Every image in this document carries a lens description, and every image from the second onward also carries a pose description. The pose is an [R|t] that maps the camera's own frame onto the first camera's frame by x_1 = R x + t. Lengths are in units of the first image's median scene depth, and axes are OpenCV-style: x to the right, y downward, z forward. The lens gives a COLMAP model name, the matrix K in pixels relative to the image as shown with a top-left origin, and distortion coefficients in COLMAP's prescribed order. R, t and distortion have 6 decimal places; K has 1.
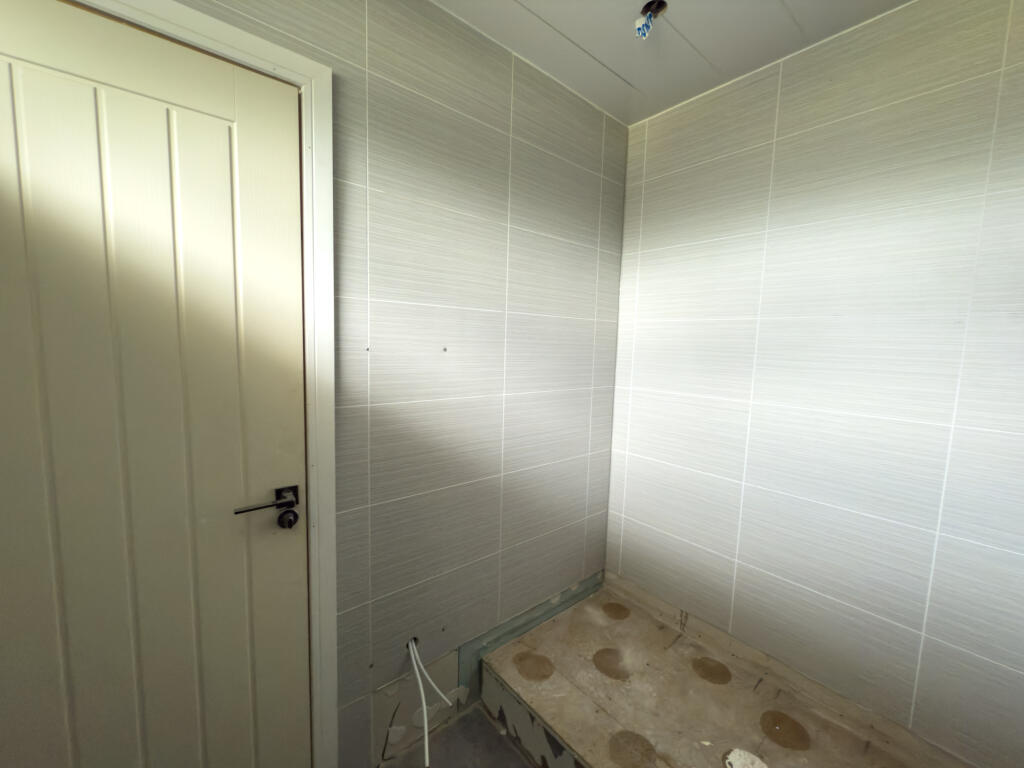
lens RADIAL K [[414.7, 0, 511.6], [0, 414.7, 382.4], [0, 0, 1]] dist [0.000703, 0.000207]
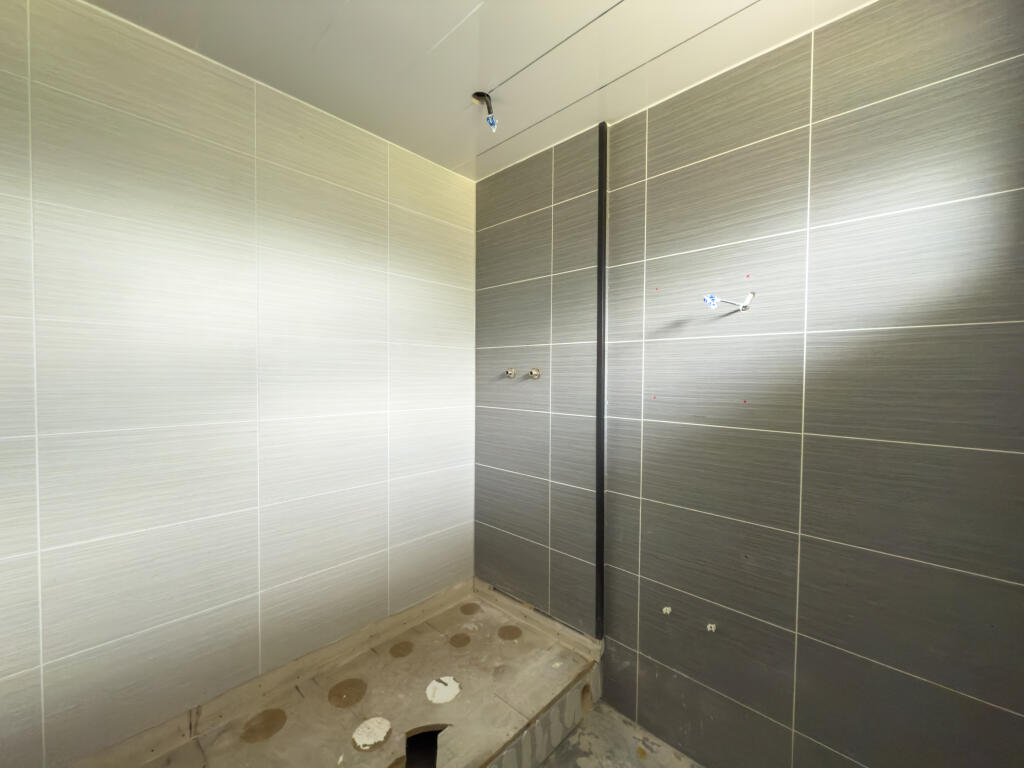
lens RADIAL K [[414.7, 0, 511.5], [0, 414.7, 382.8], [0, 0, 1]] dist [0.000703, 0.000207]
pose [[-0.112110, -0.048962, 0.992489, -0.471181], [0.094521, 0.993731, 0.059701, -0.037856], [-0.989190, 0.100504, -0.106780, 0.564371]]
